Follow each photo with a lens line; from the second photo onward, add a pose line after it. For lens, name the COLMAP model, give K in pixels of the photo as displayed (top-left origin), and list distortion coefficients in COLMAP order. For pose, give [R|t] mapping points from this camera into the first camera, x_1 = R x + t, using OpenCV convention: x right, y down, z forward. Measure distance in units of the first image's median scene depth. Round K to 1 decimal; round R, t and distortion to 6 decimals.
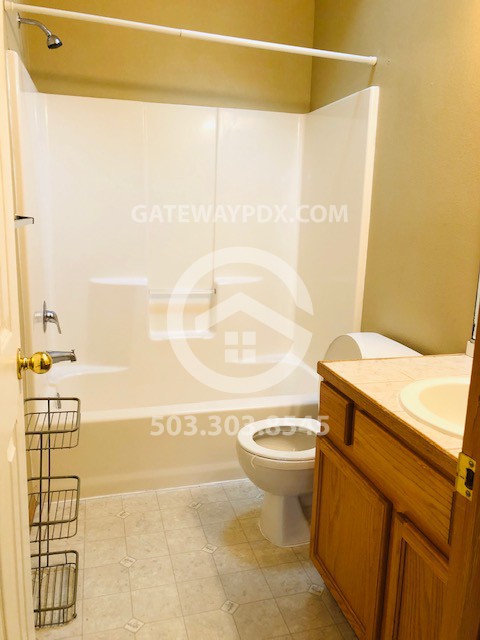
lens RADIAL K [[520.8, 0, 240.4], [0, 520.8, 319.5], [0, 0, 1]] dist [0.004971, 0.006331]
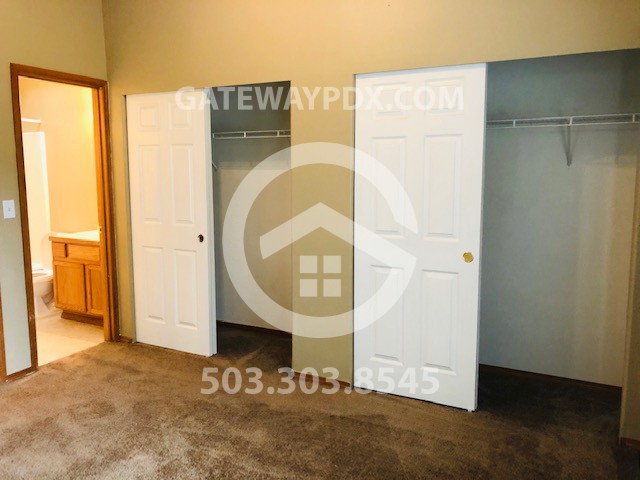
lens RADIAL K [[520.8, 0, 320.1], [0, 520.8, 240.3], [0, 0, 1]] dist [0.004971, 0.006331]
pose [[0.675067, -0.123076, 0.727418, -1.056665], [0.175881, 0.984406, 0.003333, 0.402175], [-0.716485, 0.125689, 0.686187, -2.322072]]
